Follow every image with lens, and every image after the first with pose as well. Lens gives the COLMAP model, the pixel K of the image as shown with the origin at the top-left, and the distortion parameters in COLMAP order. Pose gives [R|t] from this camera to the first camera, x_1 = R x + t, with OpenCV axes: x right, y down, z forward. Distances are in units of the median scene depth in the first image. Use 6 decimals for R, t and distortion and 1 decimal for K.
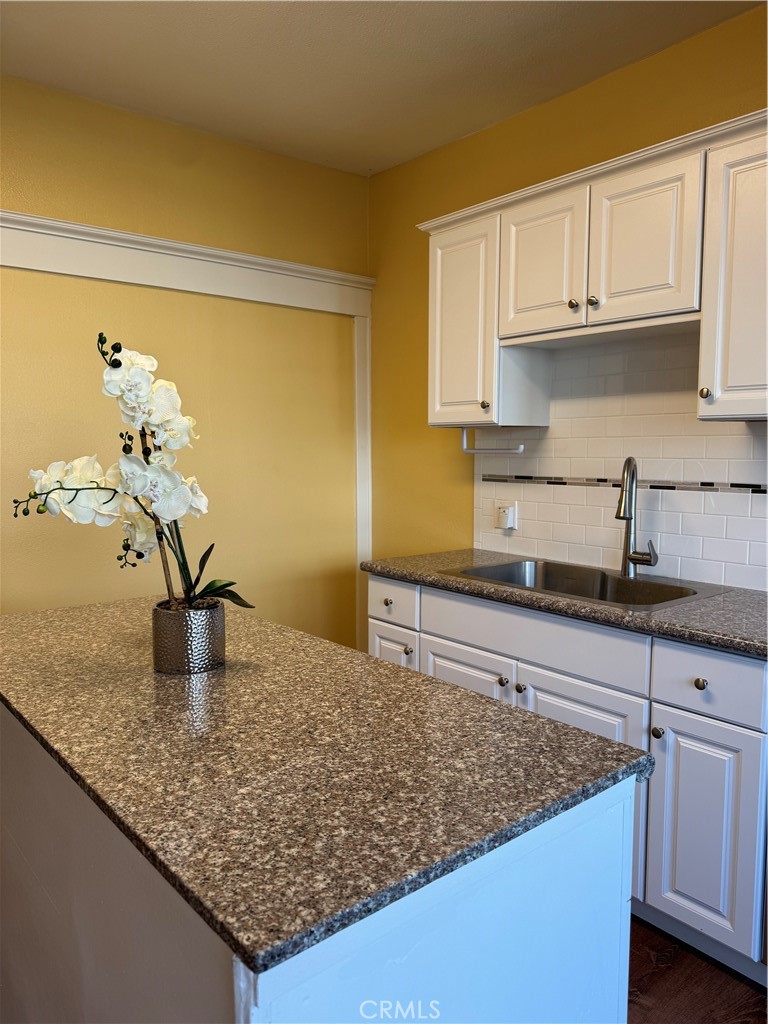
lens RADIAL K [[721.1, 0, 385.0], [0, 721.1, 515.4], [0, 0, 1]] dist [0.039470, -0.006080]
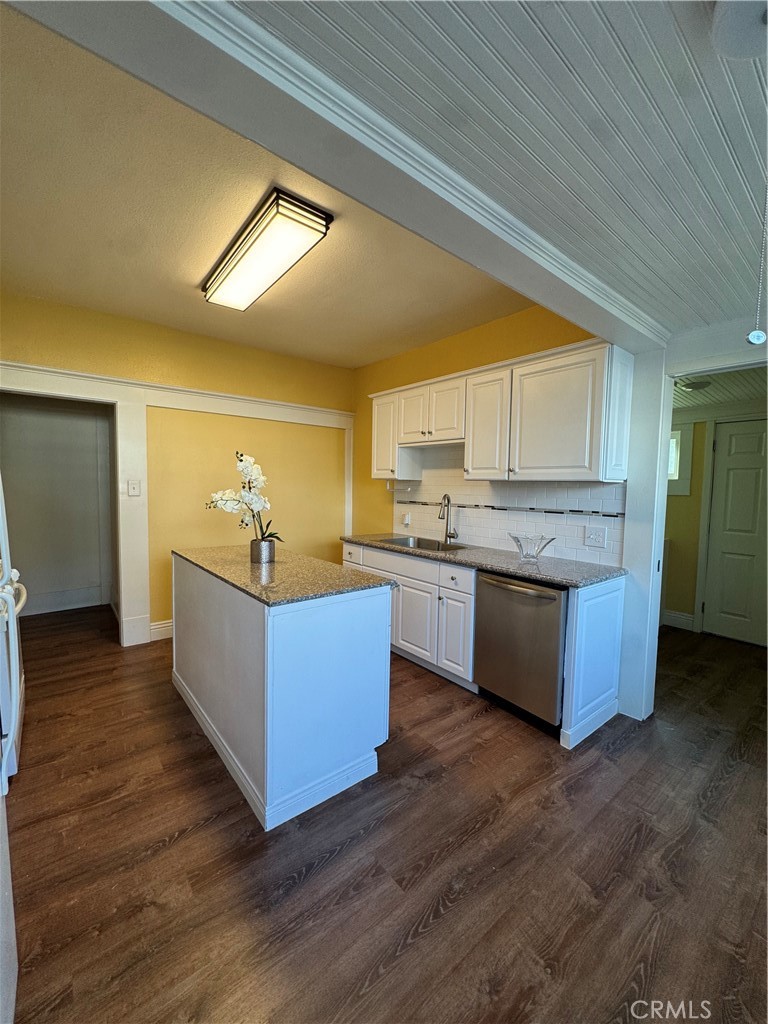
lens RADIAL K [[407.7, 0, 383.1], [0, 407.7, 509.0], [0, 0, 1]] dist [-0.001110, -0.000023]
pose [[0.999744, 0.021058, -0.008247, 0.141799], [-0.021373, 0.998963, -0.040208, 0.032264], [0.007392, 0.040374, 0.999157, -0.405153]]
